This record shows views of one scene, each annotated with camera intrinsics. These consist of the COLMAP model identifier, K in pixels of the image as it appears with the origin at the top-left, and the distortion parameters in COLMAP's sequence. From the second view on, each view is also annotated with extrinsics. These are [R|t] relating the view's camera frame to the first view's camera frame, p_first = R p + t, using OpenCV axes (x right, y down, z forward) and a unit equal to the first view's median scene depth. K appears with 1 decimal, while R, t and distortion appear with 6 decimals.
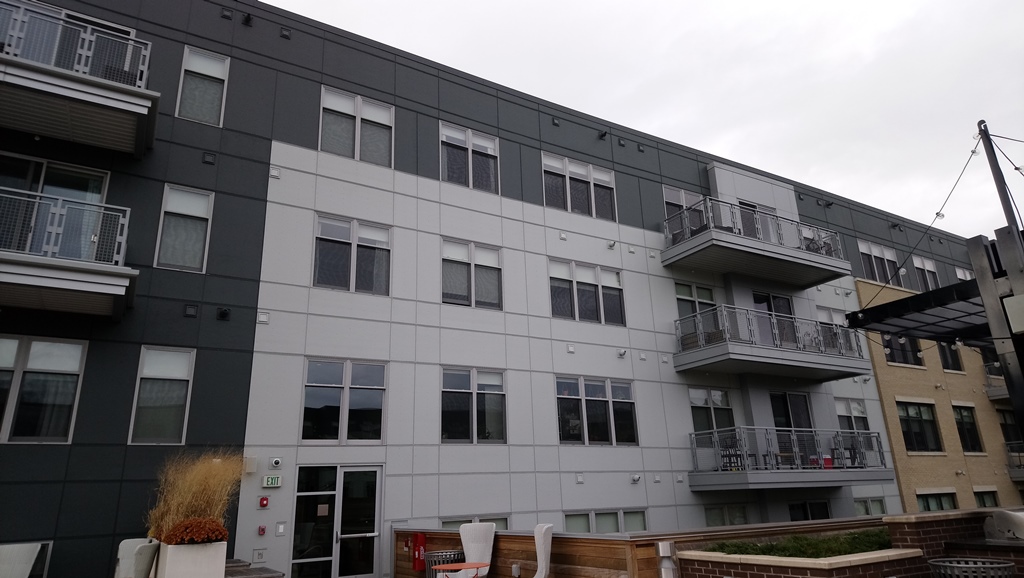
lens RADIAL K [[647.9, 0, 512.0], [0, 647.9, 289.0], [0, 0, 1]] dist [0.129651, -0.132292]
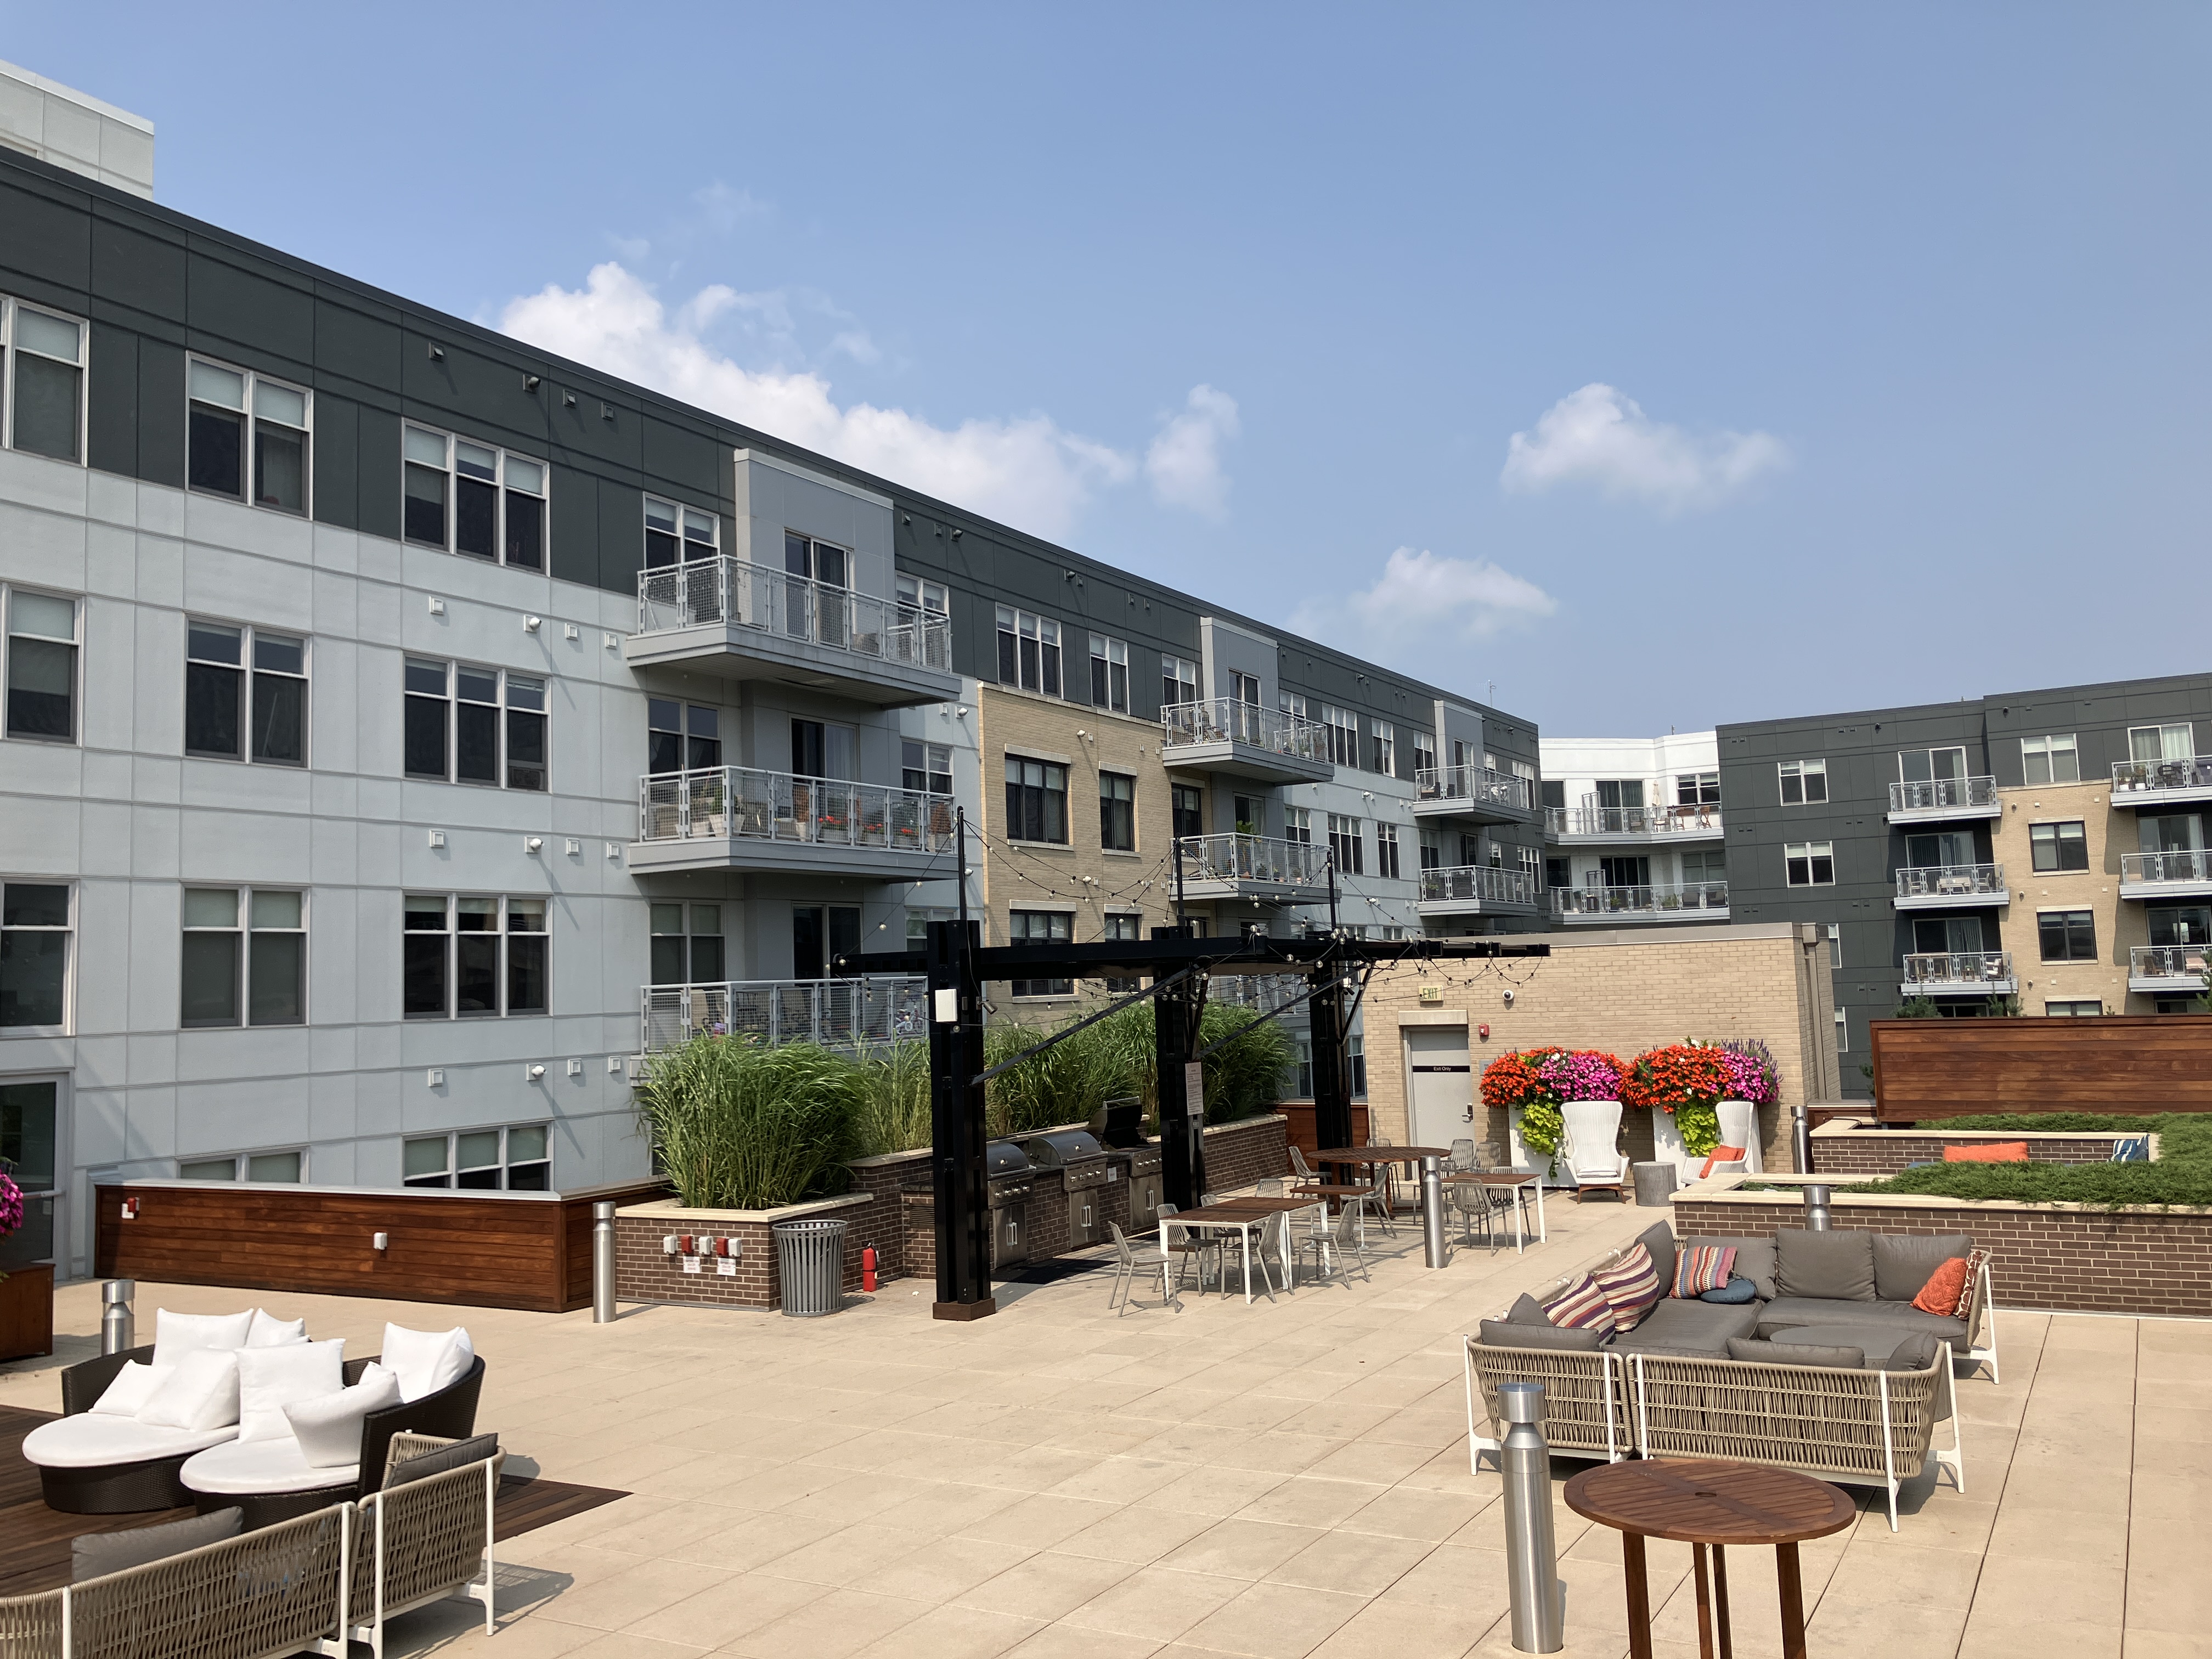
lens RADIAL K [[1848.9, 0, 1106.0], [0, 1848.9, 829.5], [0, 0, 1]] dist [-0.010028, 0.068116]
pose [[0.872277, 0.054943, 0.485916, -0.159137], [-0.152257, 0.974791, 0.163099, -0.235029], [-0.464705, -0.216251, 0.858653, -0.511344]]
